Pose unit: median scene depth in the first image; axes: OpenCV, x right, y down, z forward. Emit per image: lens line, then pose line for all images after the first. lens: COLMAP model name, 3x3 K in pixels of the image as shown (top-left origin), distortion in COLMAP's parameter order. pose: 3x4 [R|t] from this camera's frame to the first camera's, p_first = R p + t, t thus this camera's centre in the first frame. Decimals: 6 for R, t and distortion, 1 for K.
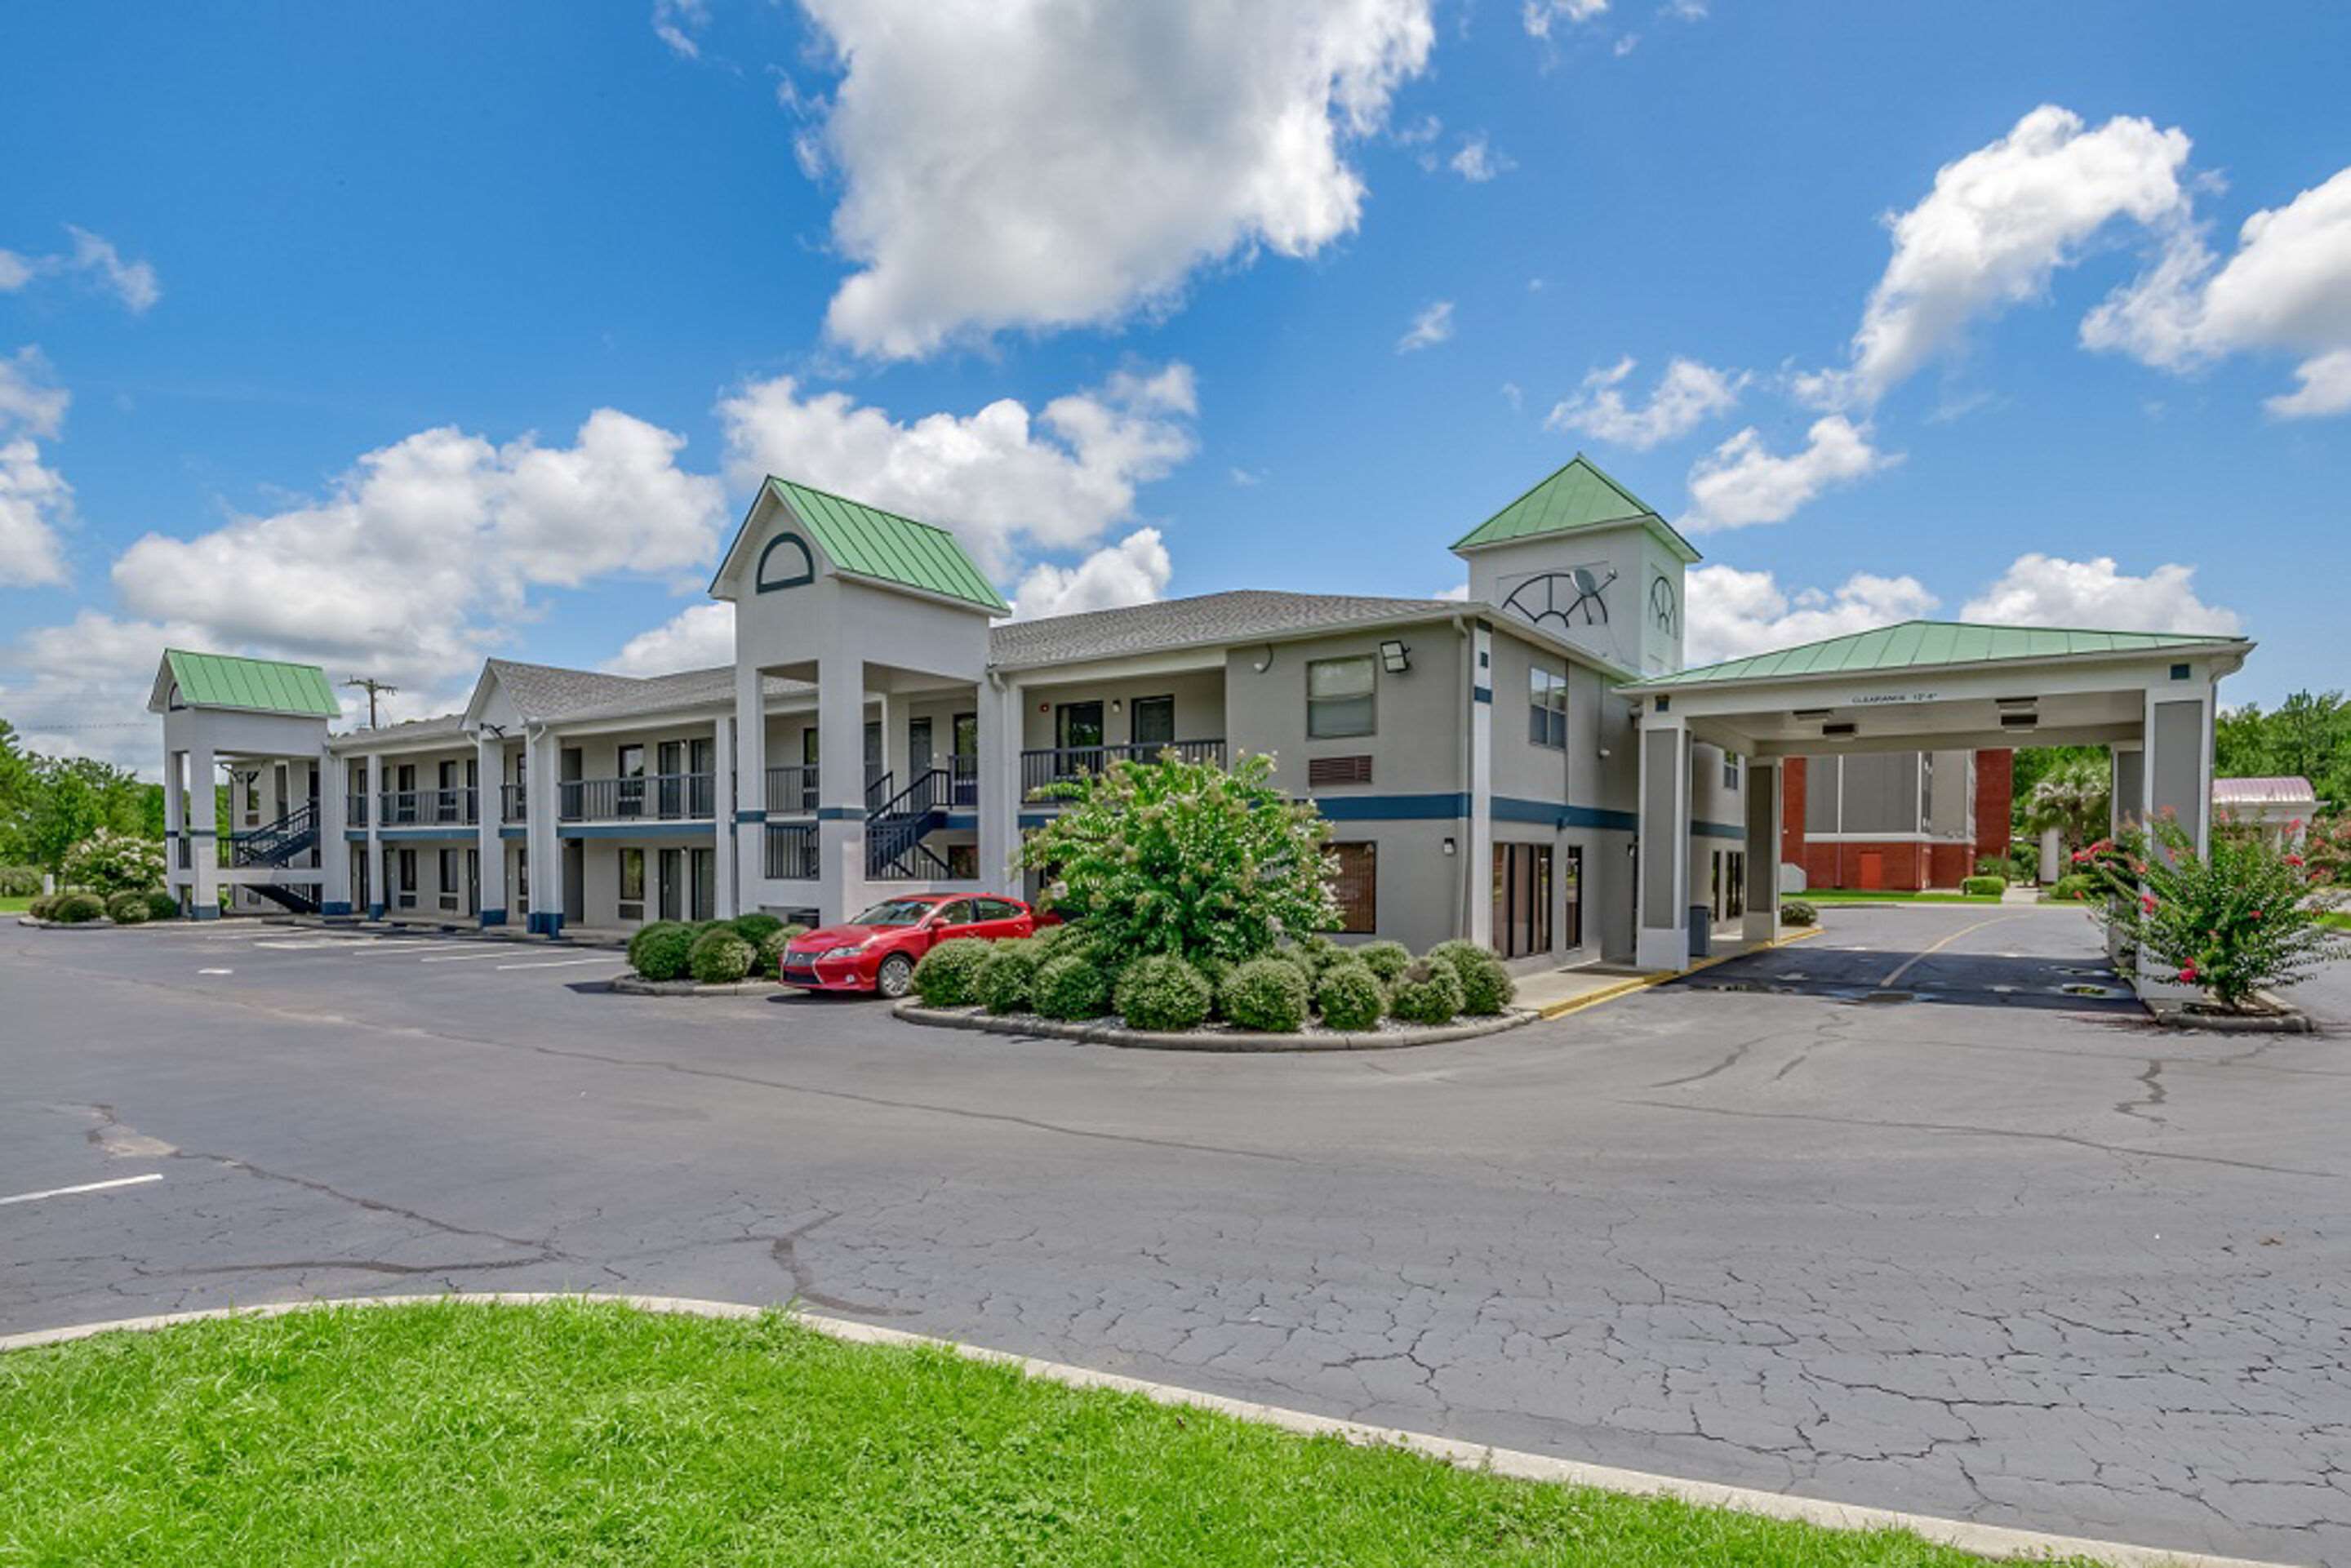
lens RADIAL K [[1197.8, 0, 1177.2], [0, 1197.8, 868.8], [0, 0, 1]] dist [0.052106, -0.023727]
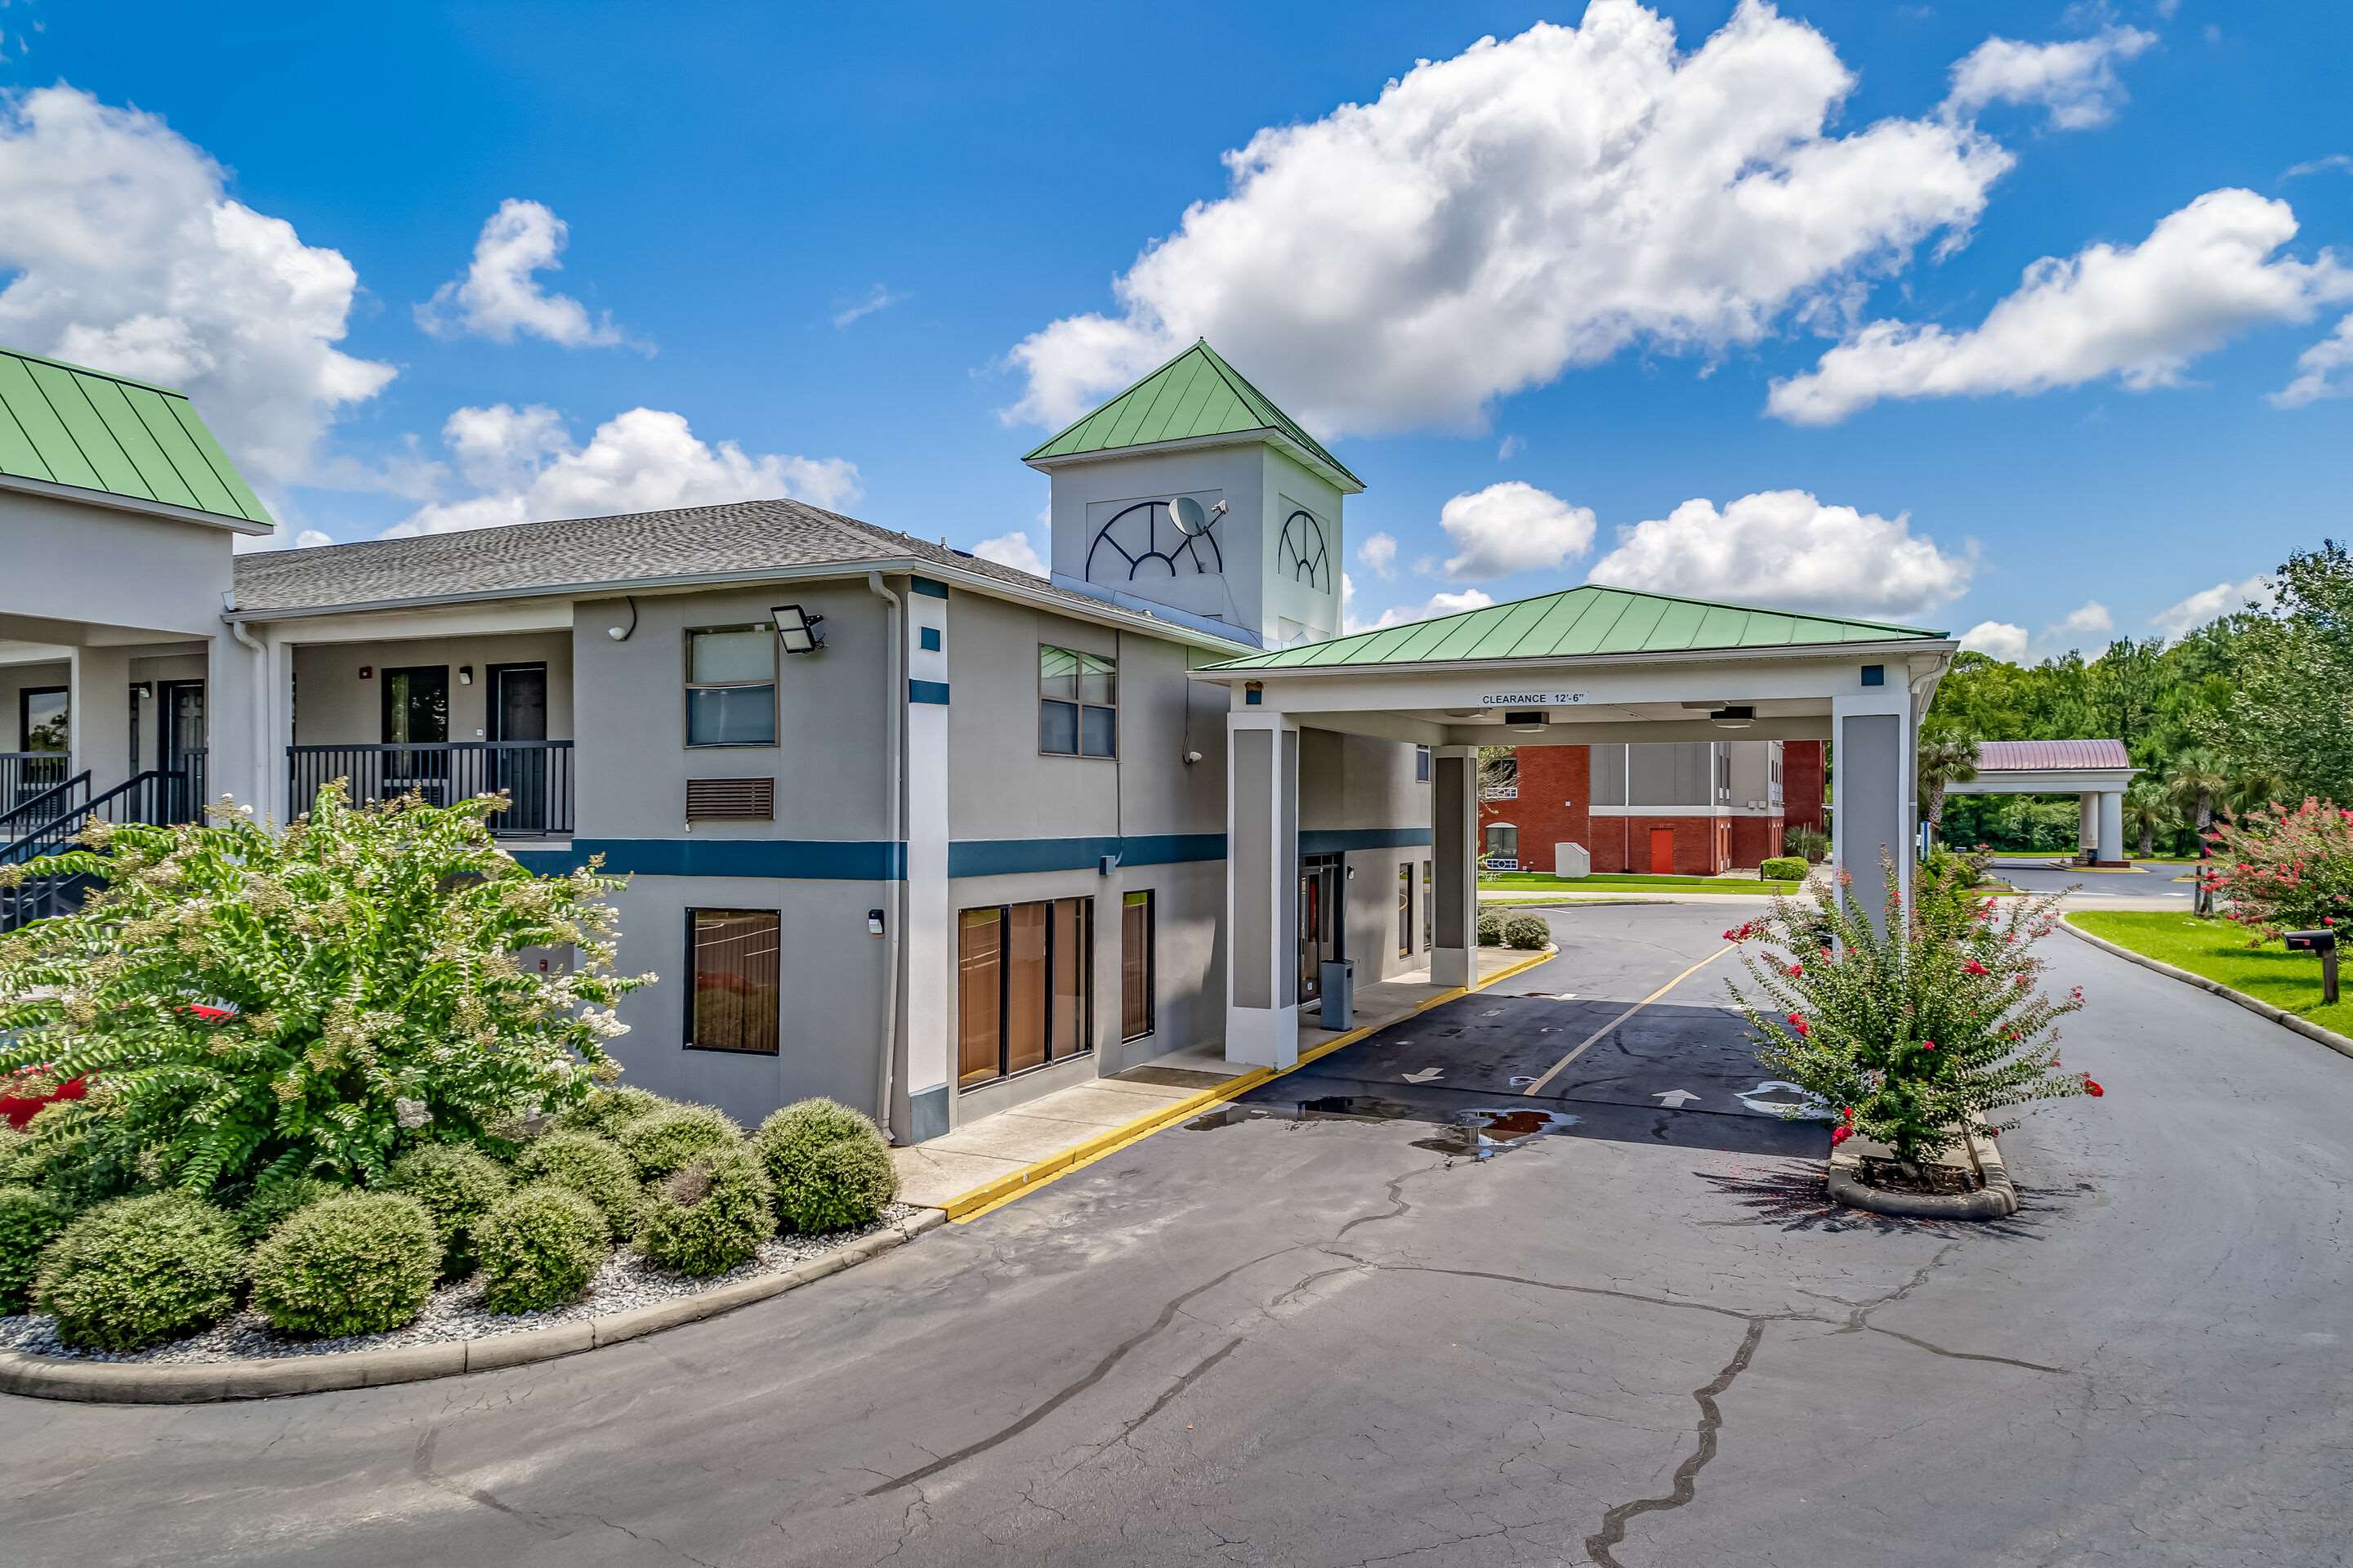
lens RADIAL K [[1449.6, 0, 1176.5], [0, 1449.6, 784.0], [0, 0, 1]] dist [0.140794, -0.143876]
pose [[0.985617, 0.001766, 0.168988, 0.218226], [0.002706, 0.999652, -0.026228, -0.062578], [-0.168976, 0.026308, 0.985269, 0.165138]]
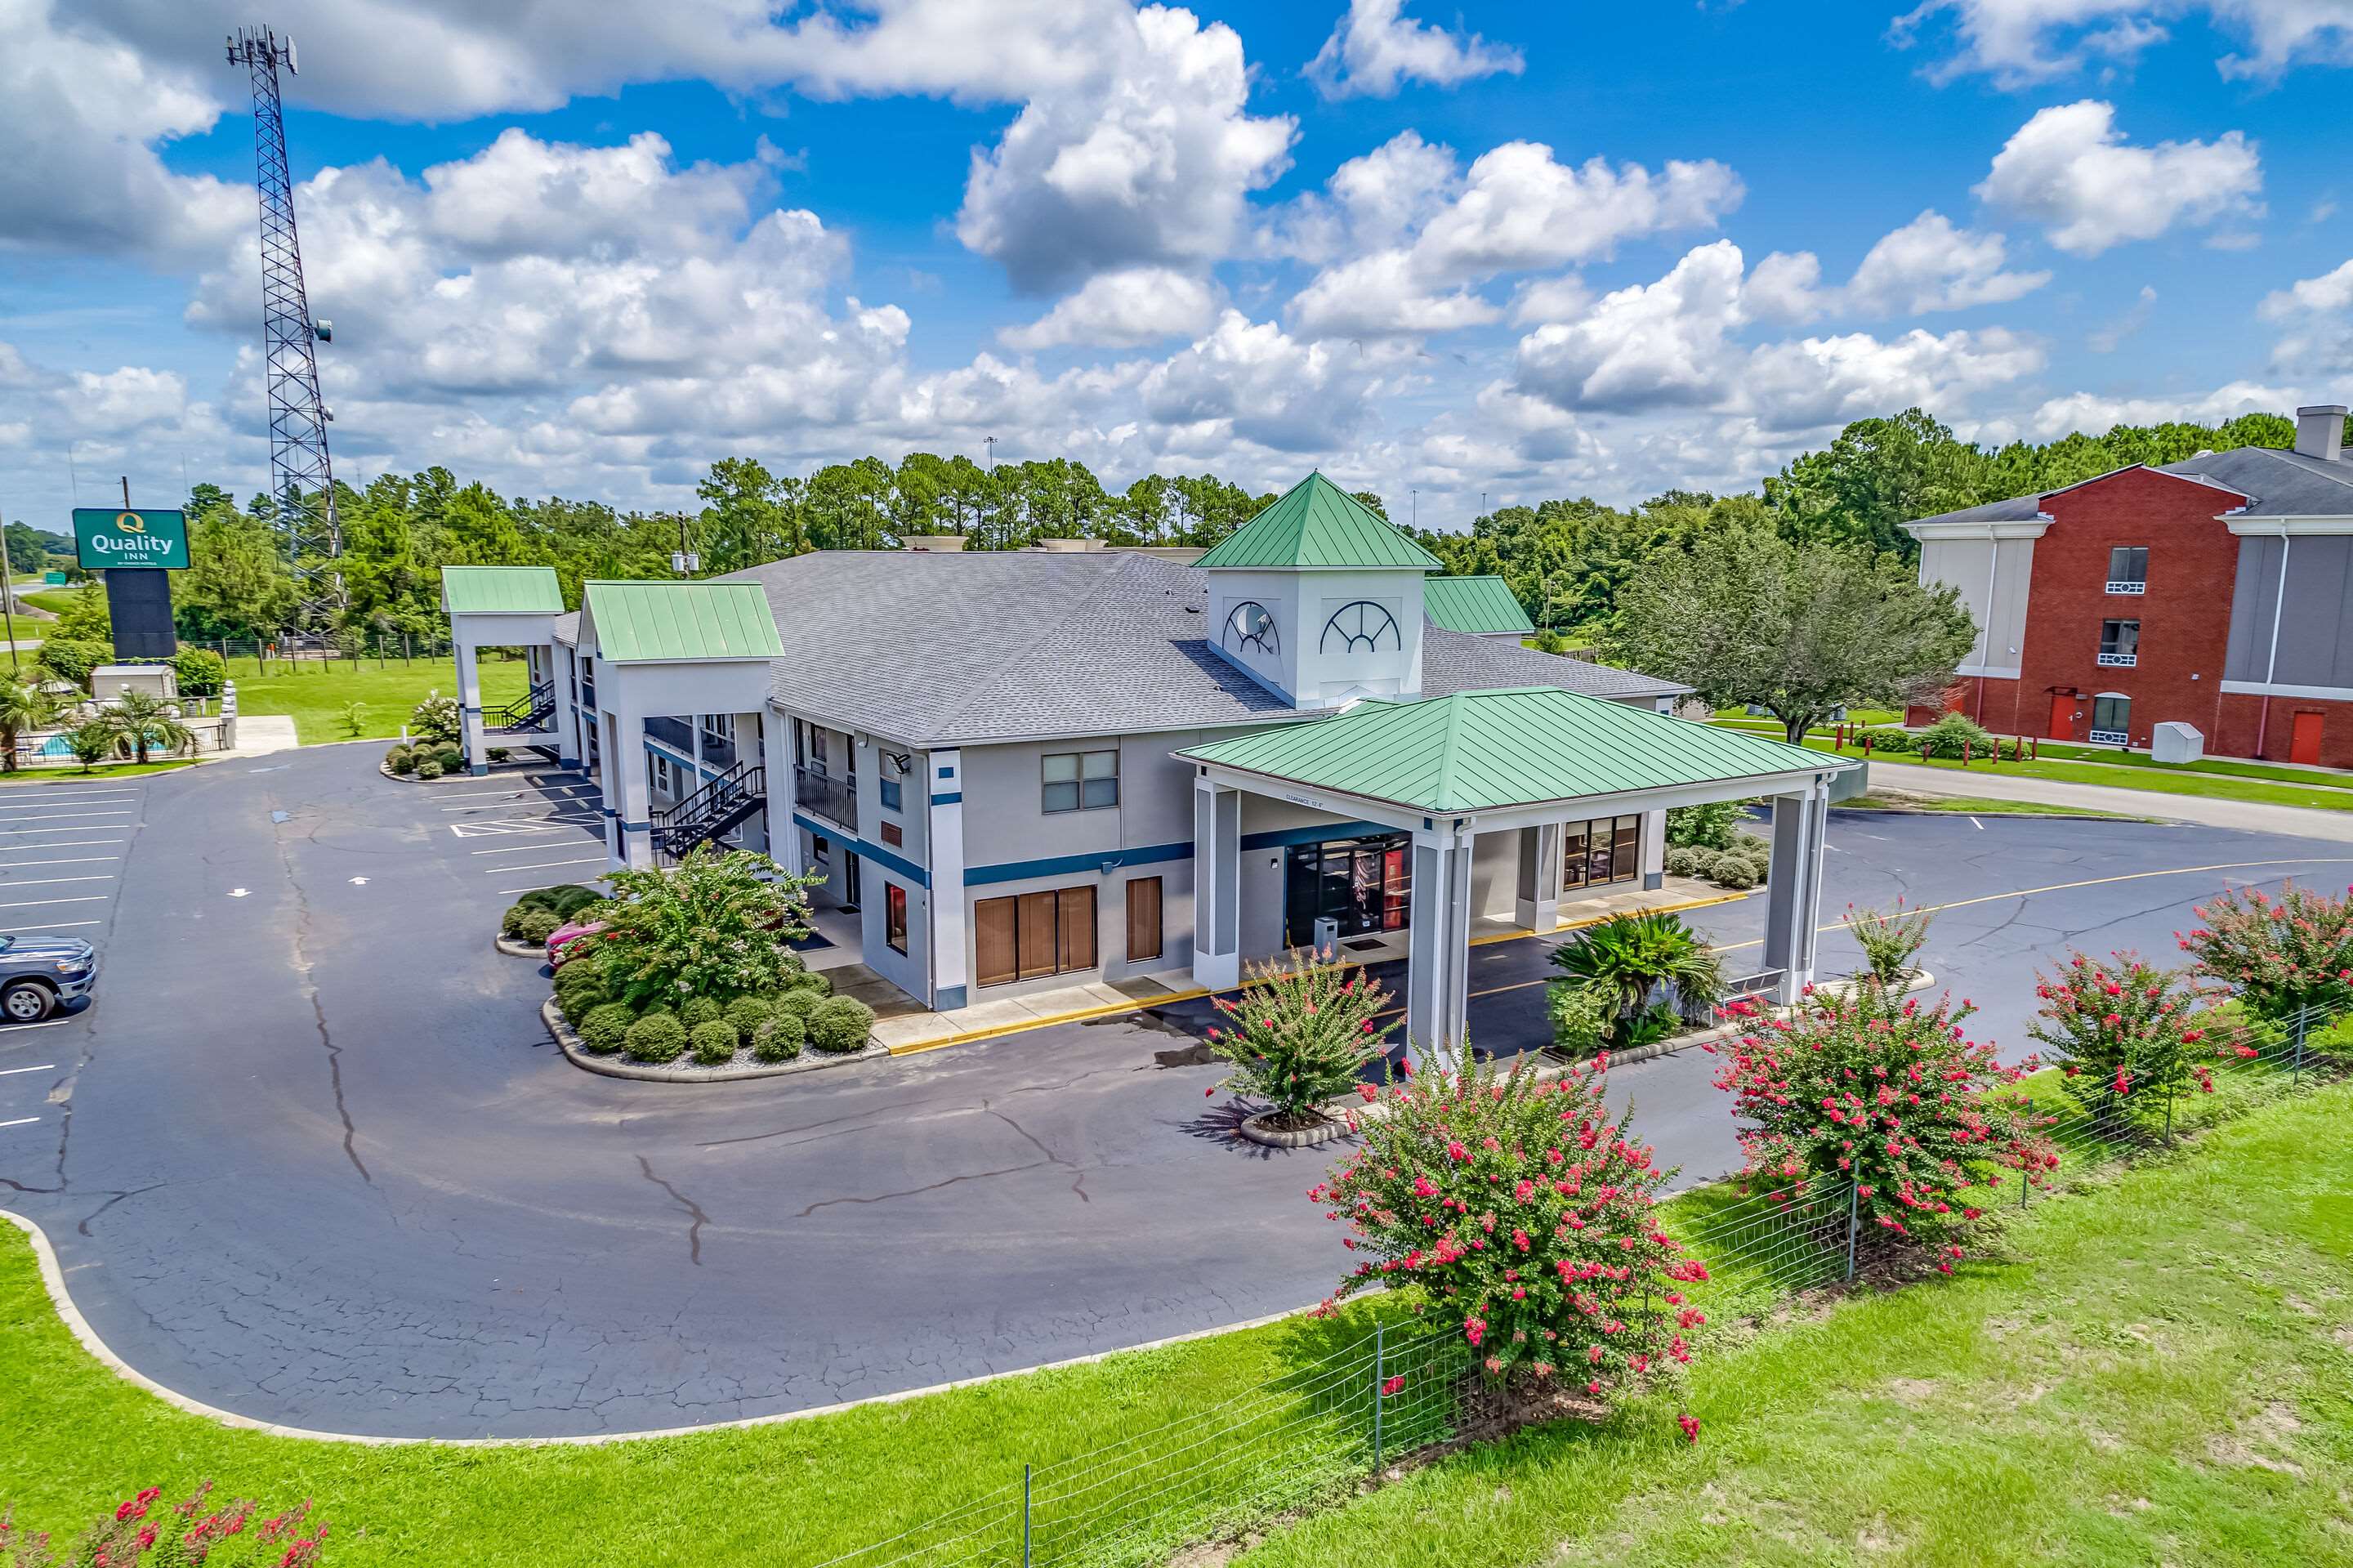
lens RADIAL K [[1449.6, 0, 1176.5], [0, 1449.6, 784.0], [0, 0, 1]] dist [0.140794, -0.143876]
pose [[0.921699, 0.059608, -0.383299, 0.958033], [-0.001858, 0.988790, 0.149302, -0.347381], [0.387902, -0.136899, 0.911477, -0.323235]]
